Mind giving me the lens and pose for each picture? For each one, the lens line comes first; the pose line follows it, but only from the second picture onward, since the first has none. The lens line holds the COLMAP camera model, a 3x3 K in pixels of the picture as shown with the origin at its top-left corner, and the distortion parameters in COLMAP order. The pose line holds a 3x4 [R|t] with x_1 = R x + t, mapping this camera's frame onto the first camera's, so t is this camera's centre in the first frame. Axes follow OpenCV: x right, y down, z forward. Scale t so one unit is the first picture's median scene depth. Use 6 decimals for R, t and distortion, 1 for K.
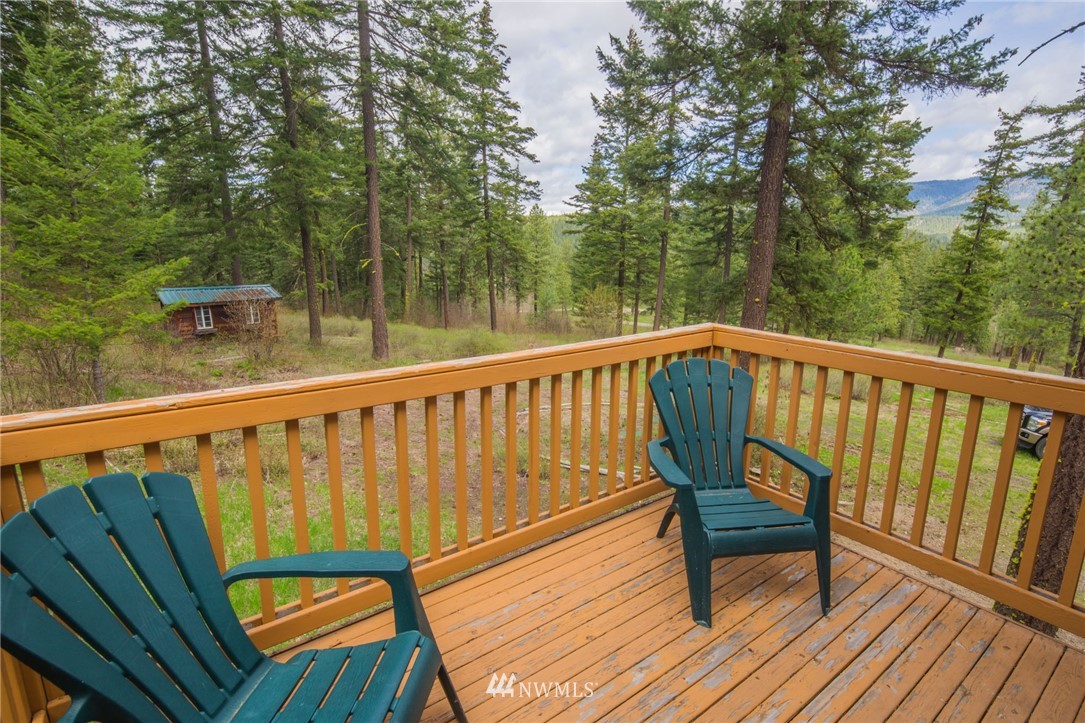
lens RADIAL K [[529.3, 0, 542.5], [0, 529.3, 361.5], [0, 0, 1]] dist [0.021865, 0.000028]
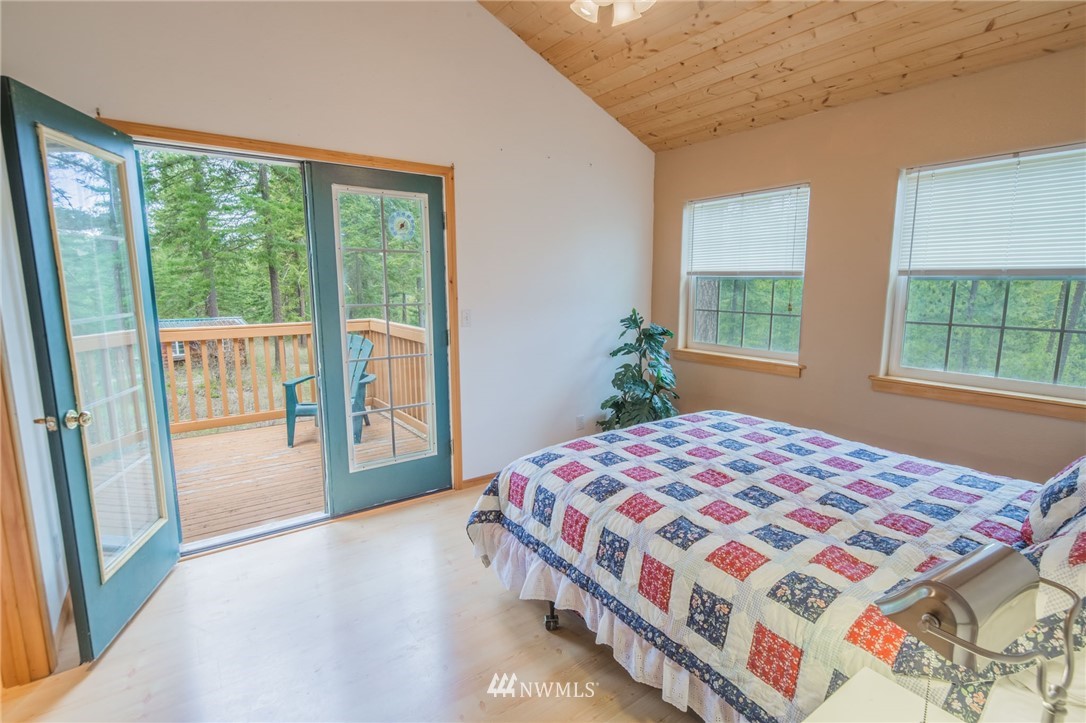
lens RADIAL K [[529.8, 0, 543.0], [0, 529.8, 361.5], [0, 0, 1]] dist [0.021865, 0.000028]
pose [[0.999981, -0.006081, 0.000899, 0.120301], [0.006126, 0.997867, -0.064992, 0.026168], [-0.000502, 0.064997, 0.997885, -0.109284]]
